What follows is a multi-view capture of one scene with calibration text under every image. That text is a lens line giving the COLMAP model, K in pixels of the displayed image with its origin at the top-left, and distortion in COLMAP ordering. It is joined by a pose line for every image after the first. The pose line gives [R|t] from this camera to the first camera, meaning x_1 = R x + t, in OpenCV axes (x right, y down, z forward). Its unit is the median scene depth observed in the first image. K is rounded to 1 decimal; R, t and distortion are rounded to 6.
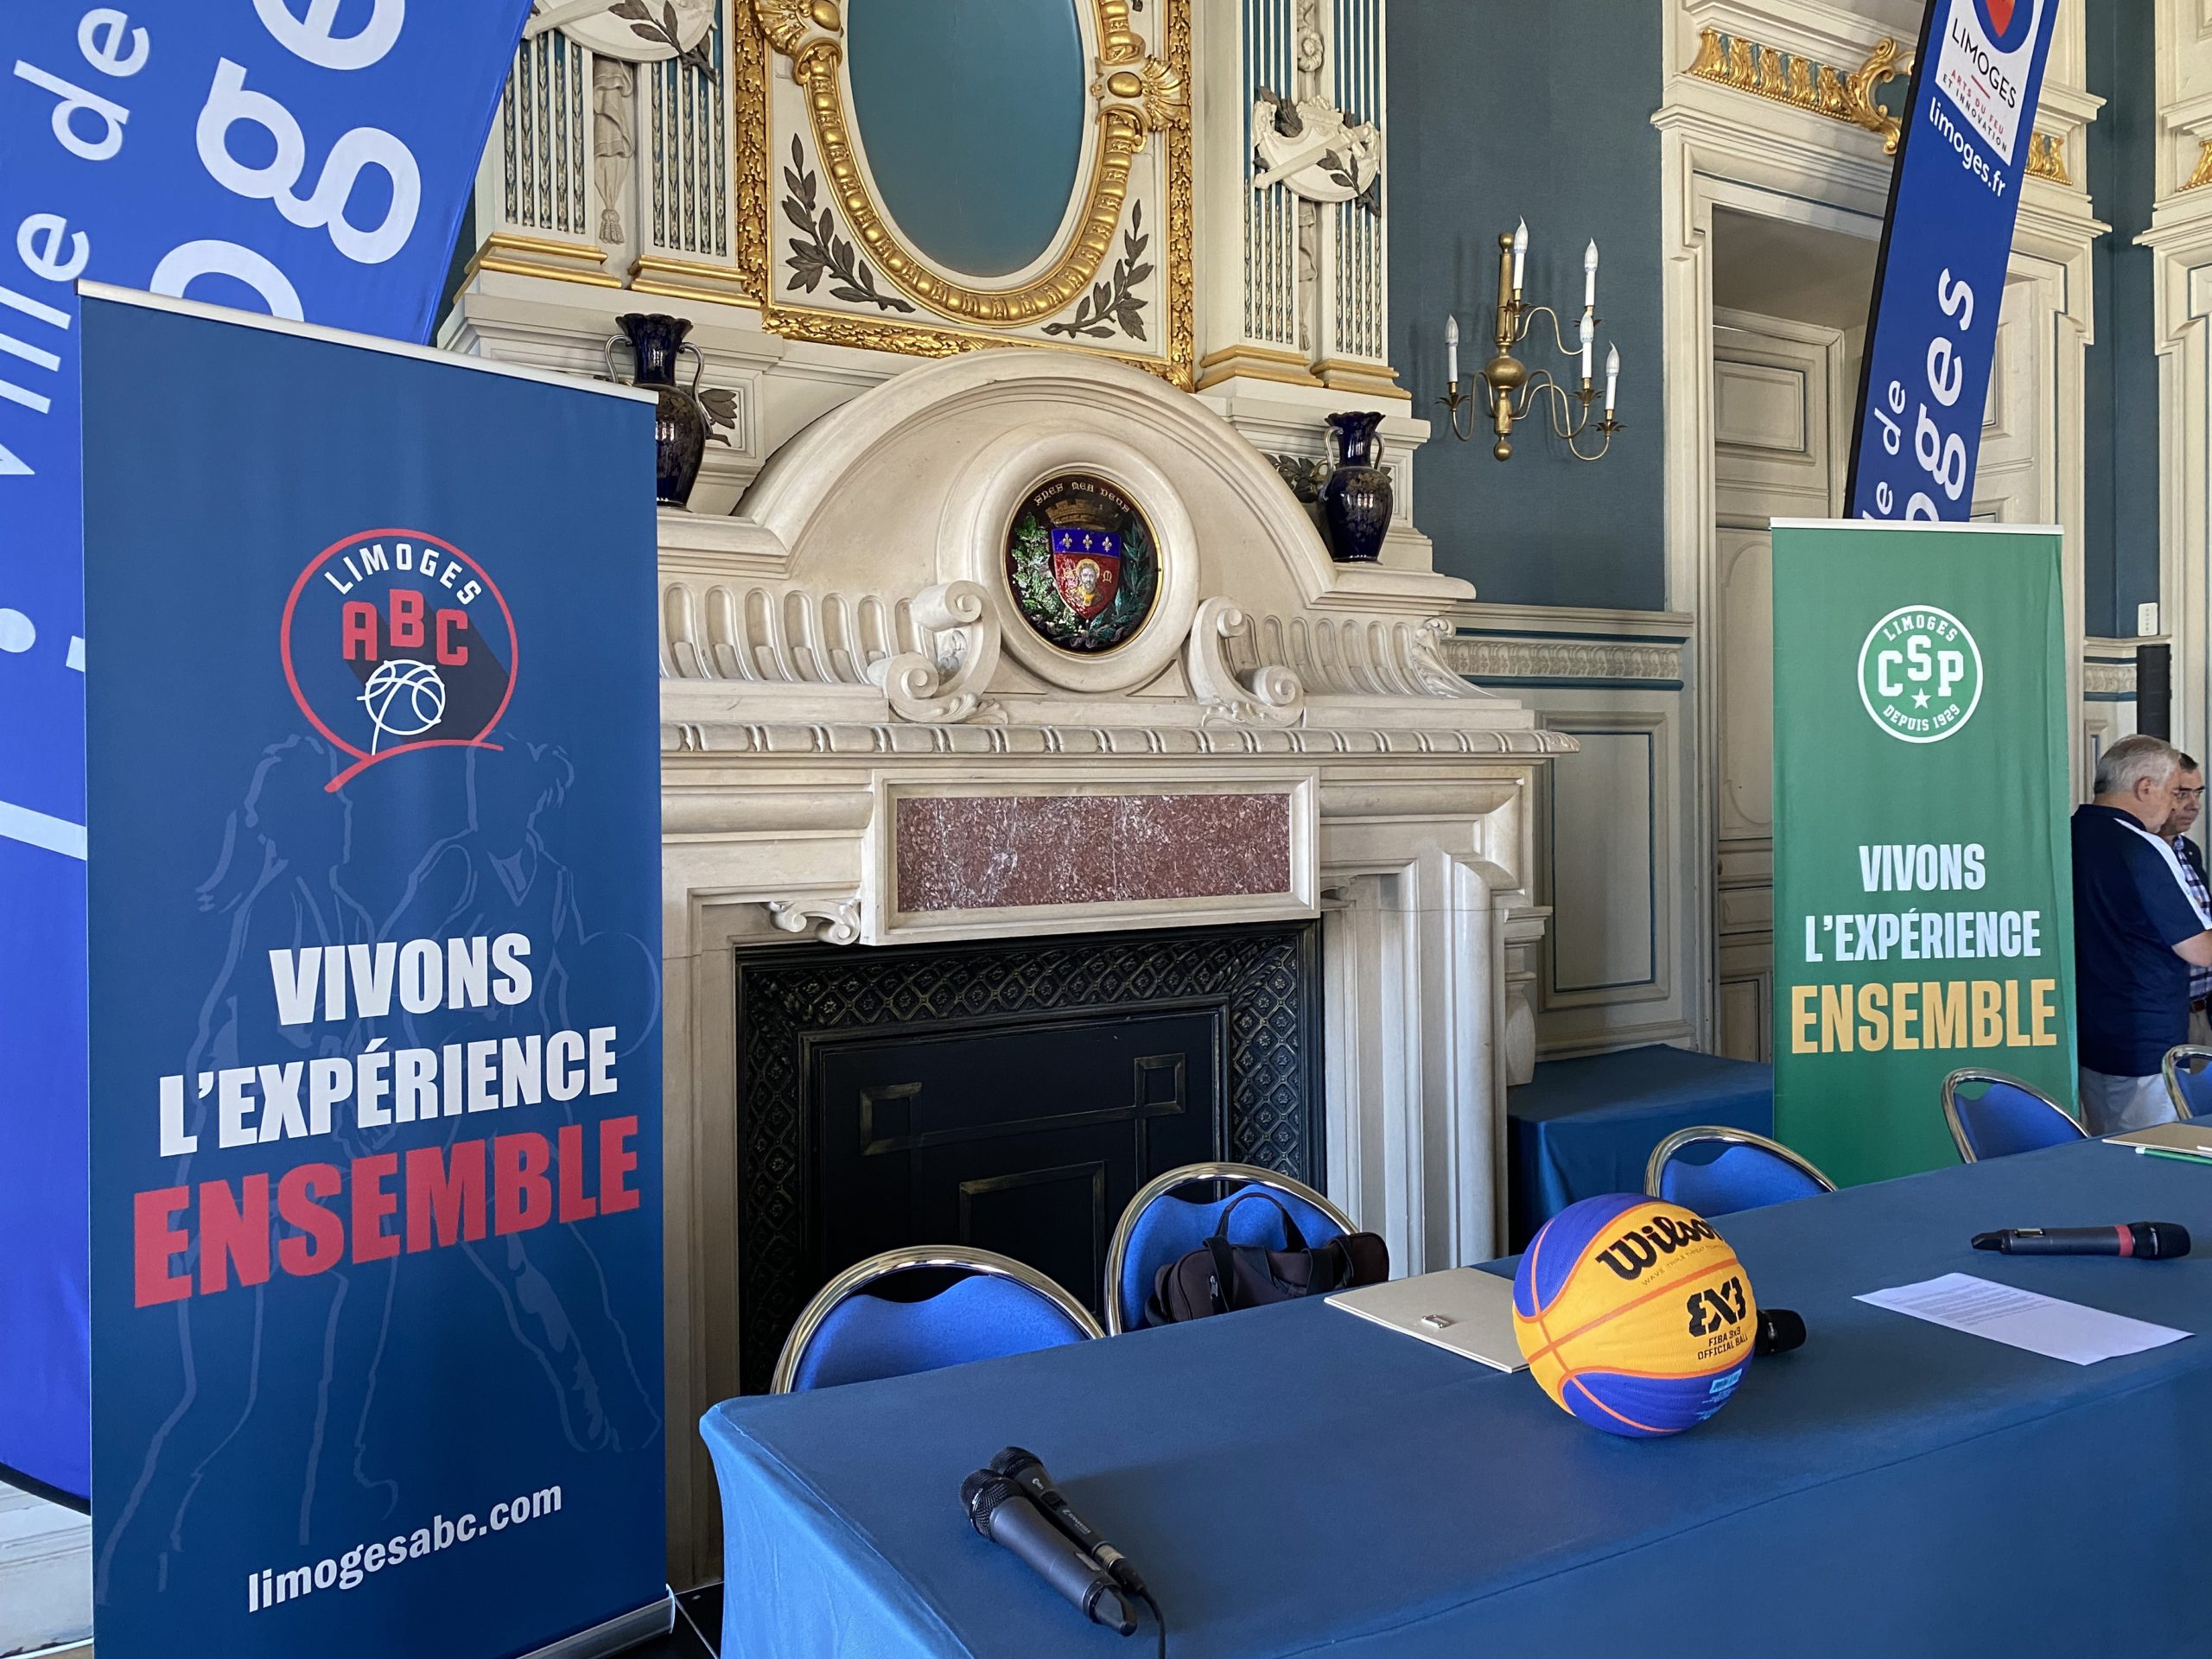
lens RADIAL K [[1739.0, 0, 1102.2], [0, 1739.0, 794.3], [0, 0, 1]] dist [0.029506, -0.010383]
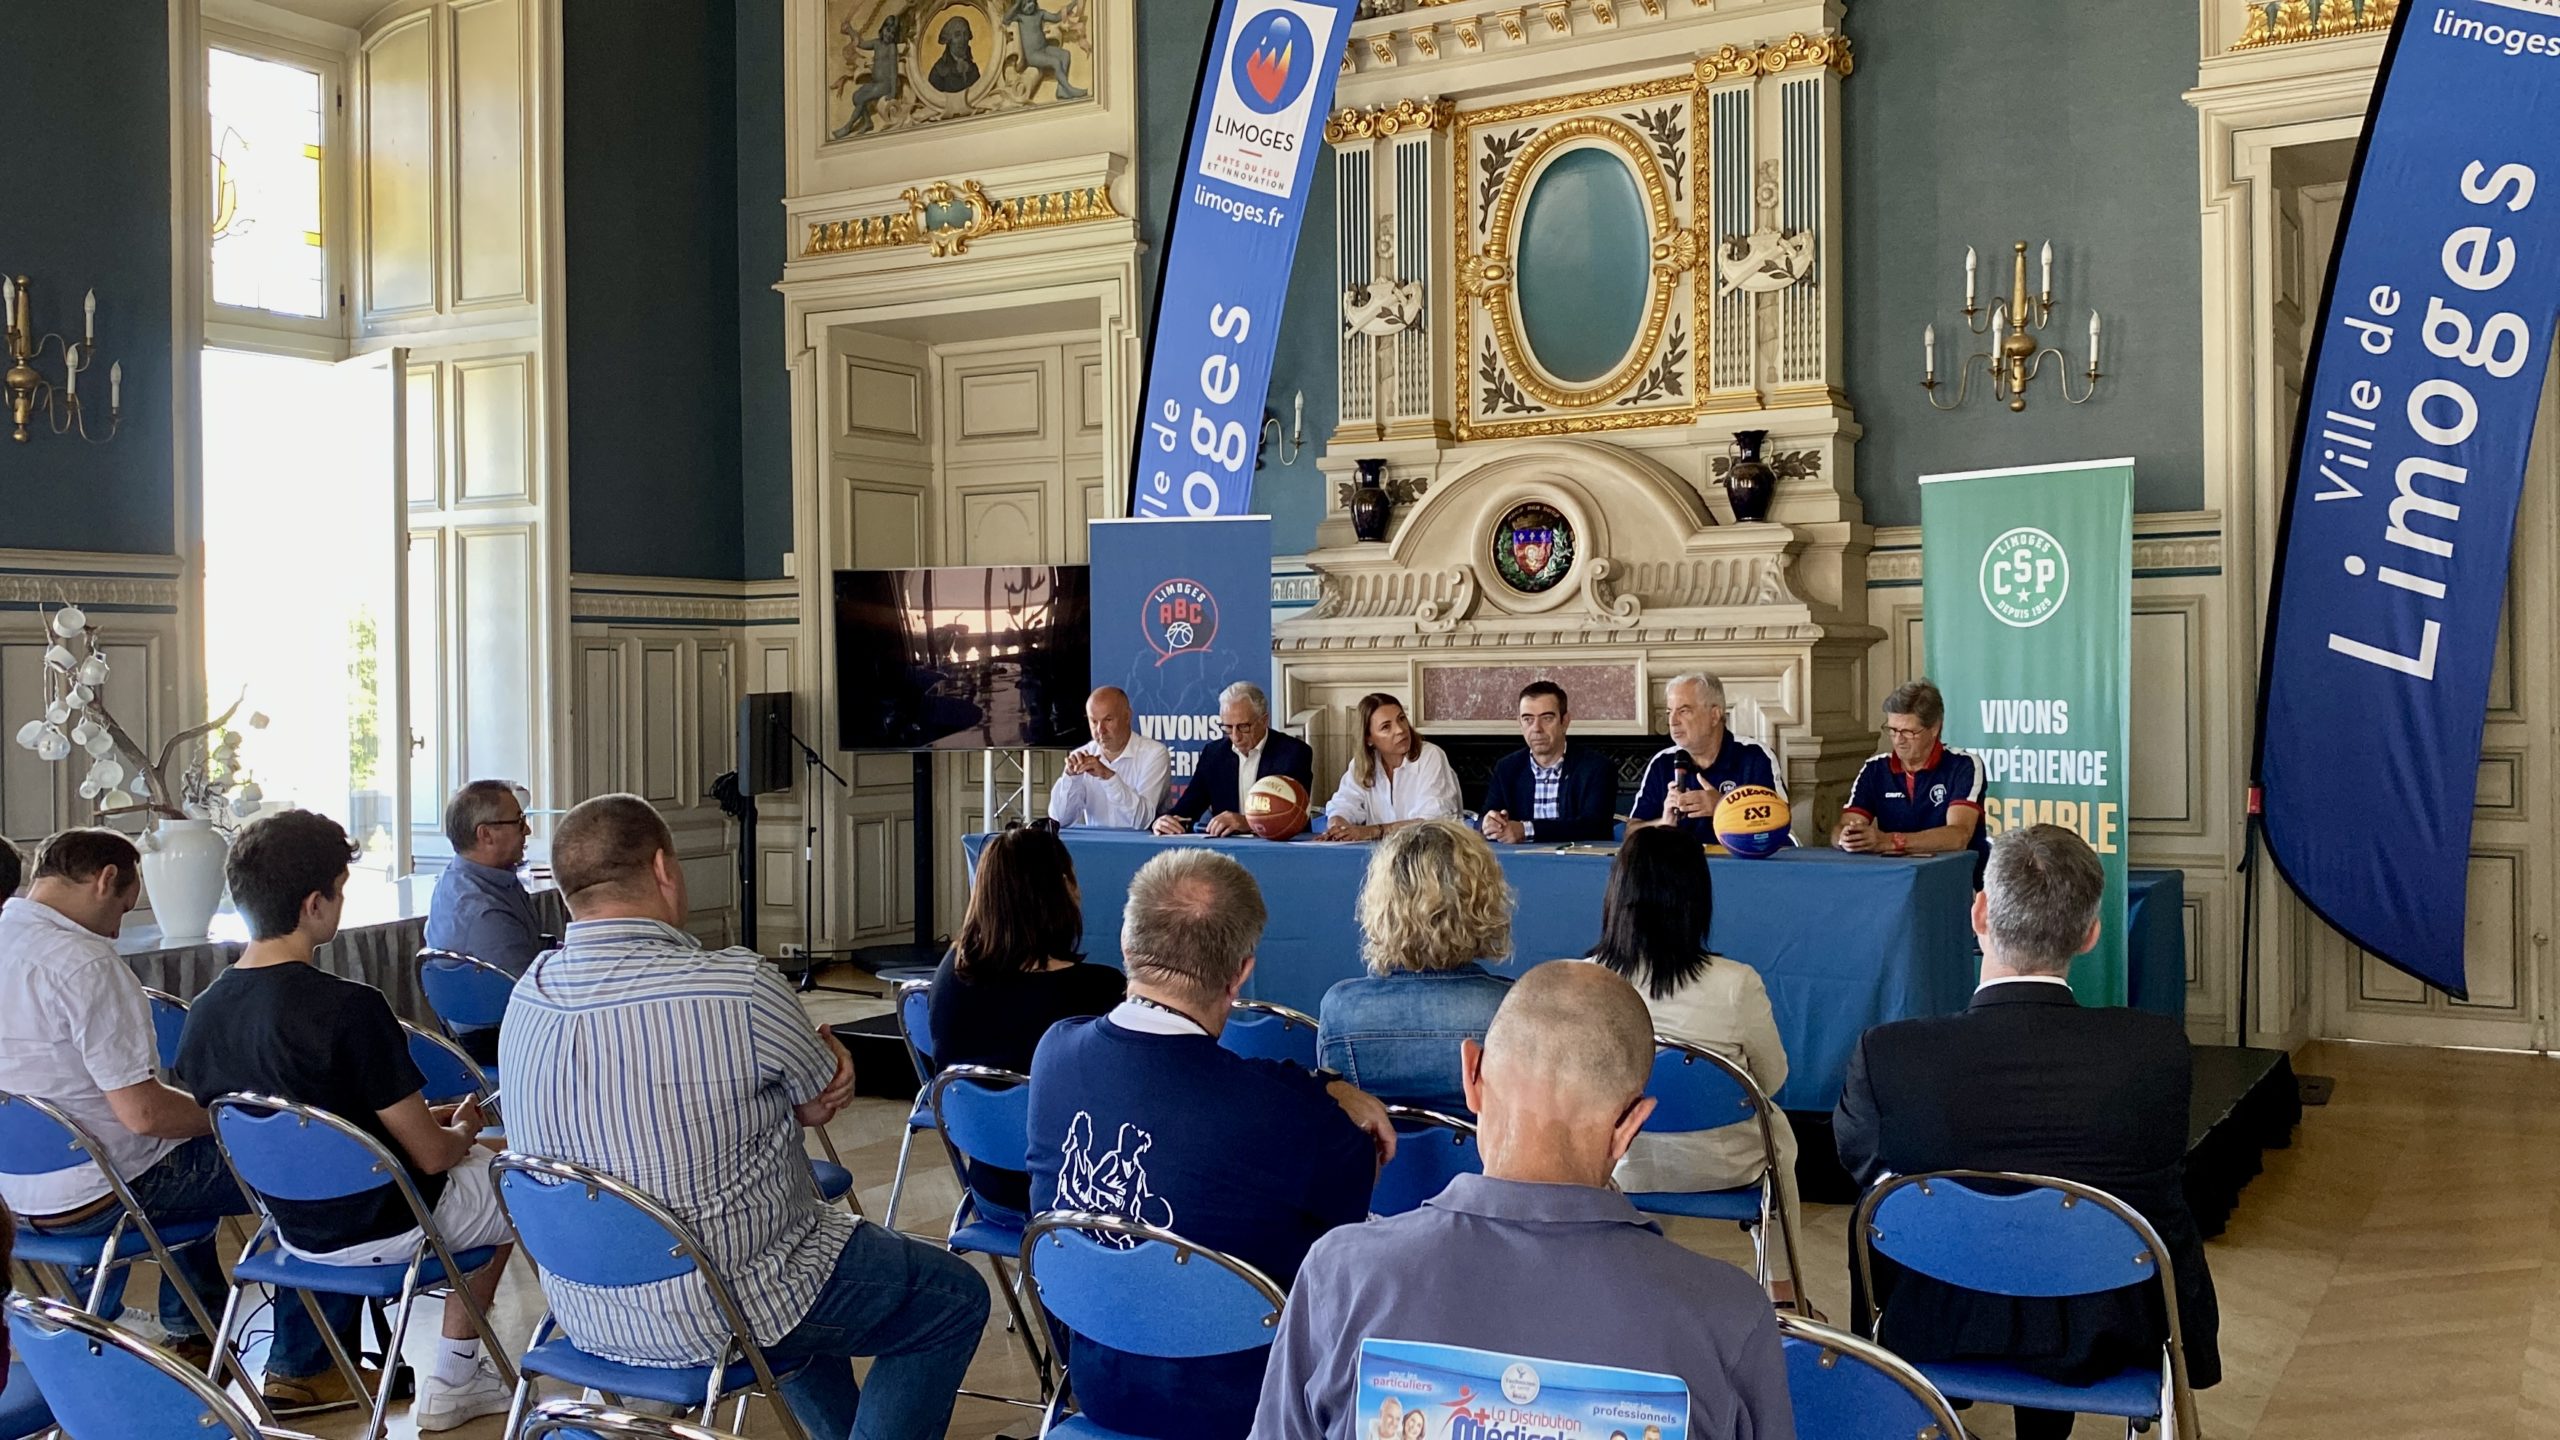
lens RADIAL K [[2504.5, 0, 1281.0], [0, 2504.5, 720.0], [0, 0, 1]] dist [0.005520, 0.000000]
pose [[0.423556, 0.018913, -0.905672, 2.031853], [0.004545, 0.999725, 0.023002, -0.004023], [0.905858, -0.013859, 0.423354, -0.377652]]
